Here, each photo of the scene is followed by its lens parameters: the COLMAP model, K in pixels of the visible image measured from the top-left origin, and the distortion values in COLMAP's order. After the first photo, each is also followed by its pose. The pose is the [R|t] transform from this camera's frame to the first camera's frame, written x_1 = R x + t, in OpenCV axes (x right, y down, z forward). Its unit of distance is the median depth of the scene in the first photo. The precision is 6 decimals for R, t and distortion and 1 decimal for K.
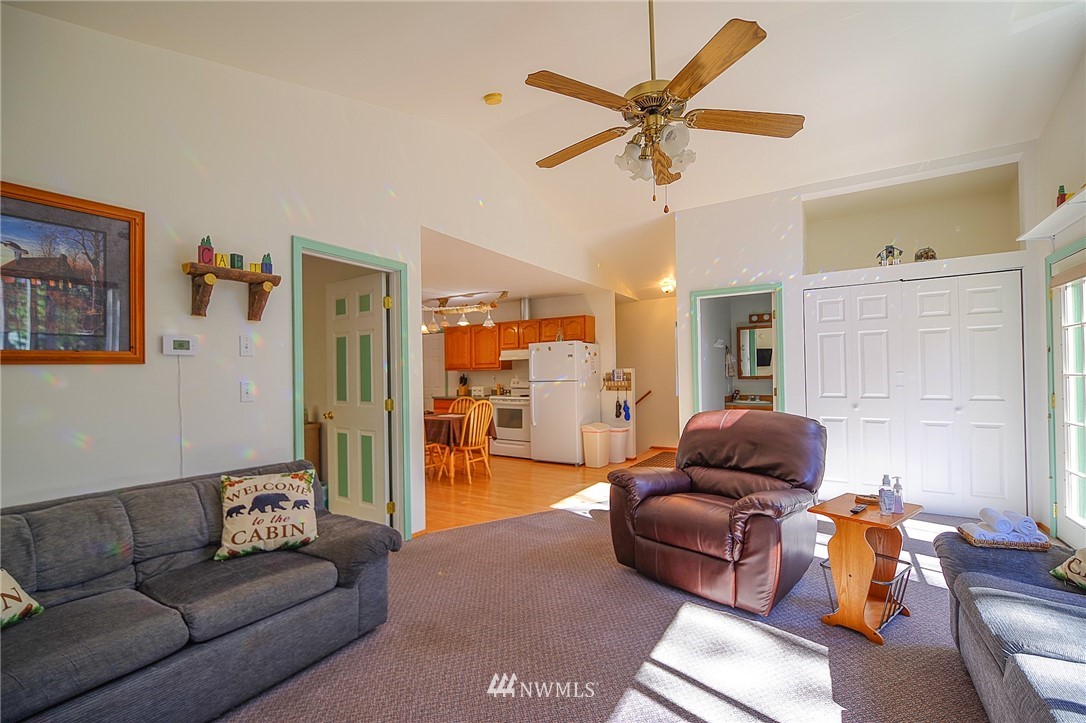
lens RADIAL K [[467.3, 0, 542.1], [0, 467.3, 365.7], [0, 0, 1]] dist [-0.009095, 0.001570]
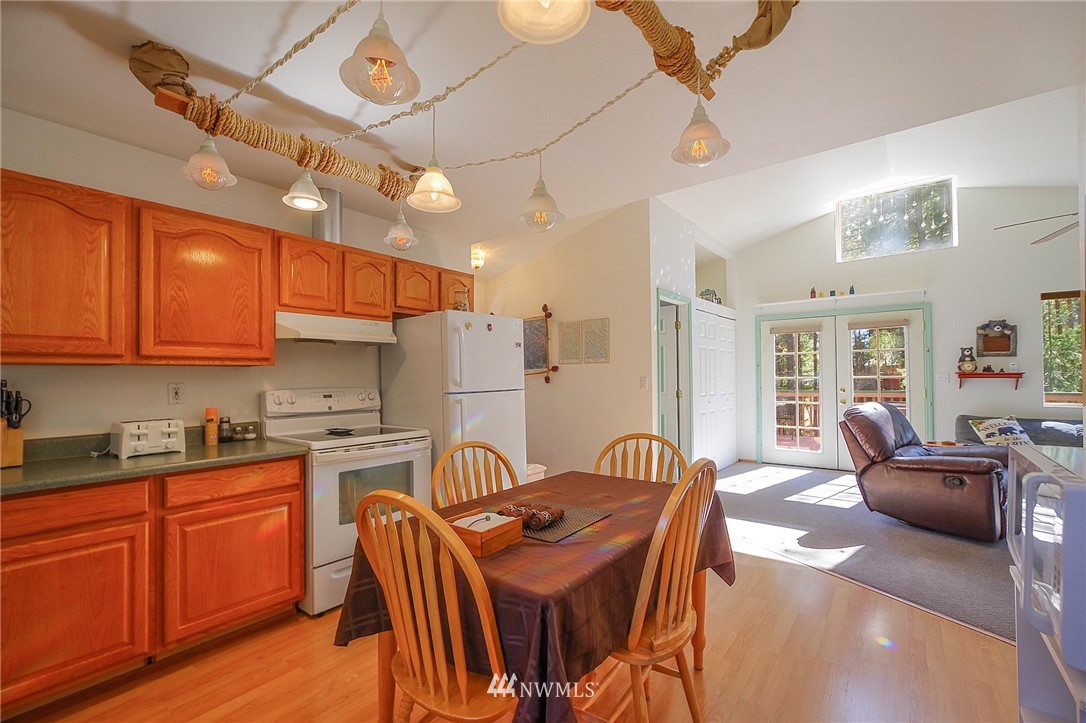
lens RADIAL K [[467.3, 0, 530.5], [0, 467.3, 375.4], [0, 0, 1]] dist [-0.009095, 0.001570]
pose [[0.116342, 0.015800, 0.993084, -0.790779], [-0.008319, 0.999854, -0.014933, 0.037924], [-0.993174, -0.006524, 0.116456, 1.483056]]
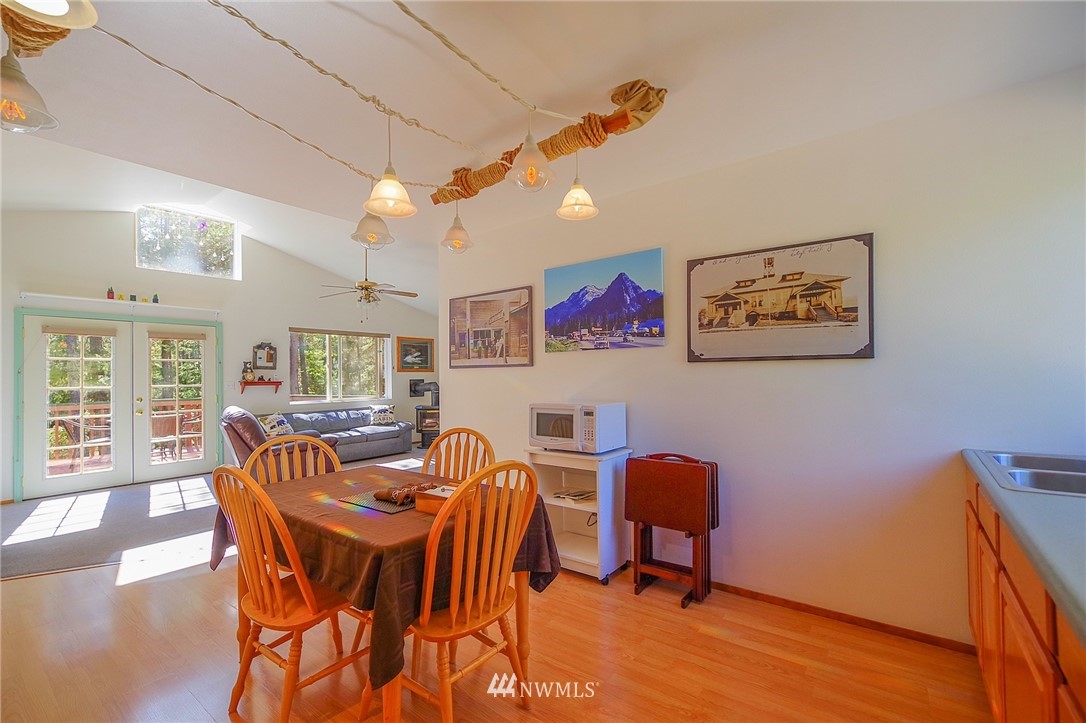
lens RADIAL K [[467.3, 0, 542.1], [0, 467.3, 374.2], [0, 0, 1]] dist [-0.009095, 0.001570]
pose [[-0.994735, 0.029346, 0.098192, -0.561762], [0.027037, 0.999328, -0.024762, 0.044743], [-0.098853, -0.021977, -0.994859, 1.984979]]
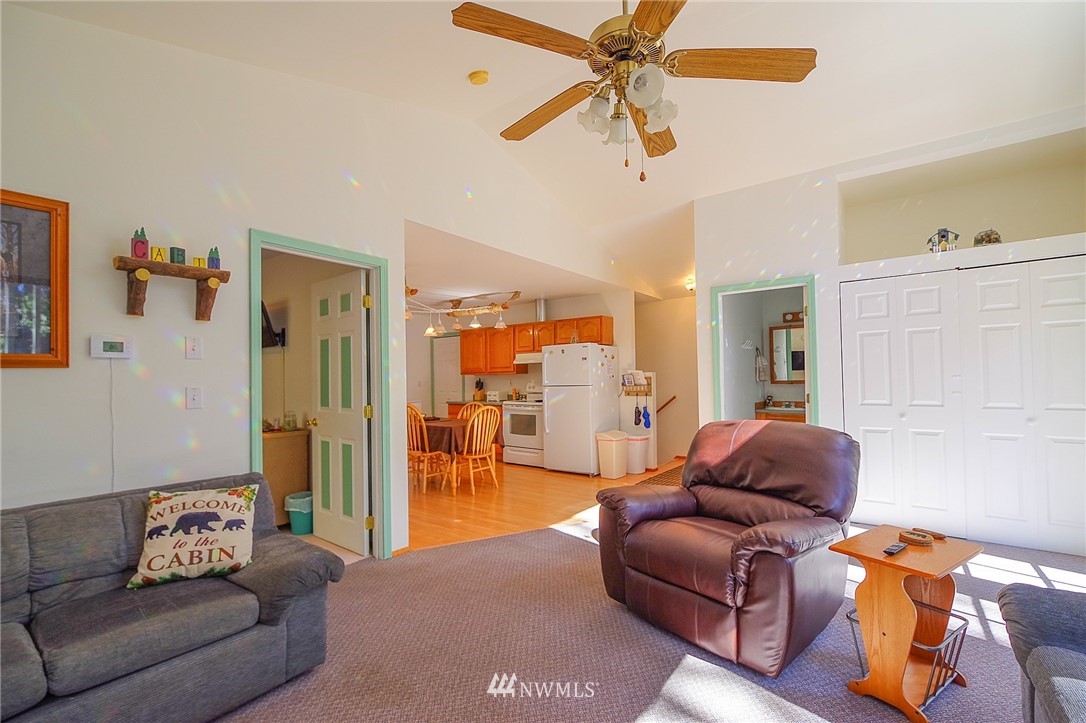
lens RADIAL K [[467.3, 0, 542.8], [0, 467.3, 366.9], [0, 0, 1]] dist [-0.009095, 0.001570]
pose [[0.996805, -0.002149, -0.079841, 0.084066], [0.001664, 0.999980, -0.006139, 0.001127], [0.079852, 0.005986, 0.996789, 0.093652]]
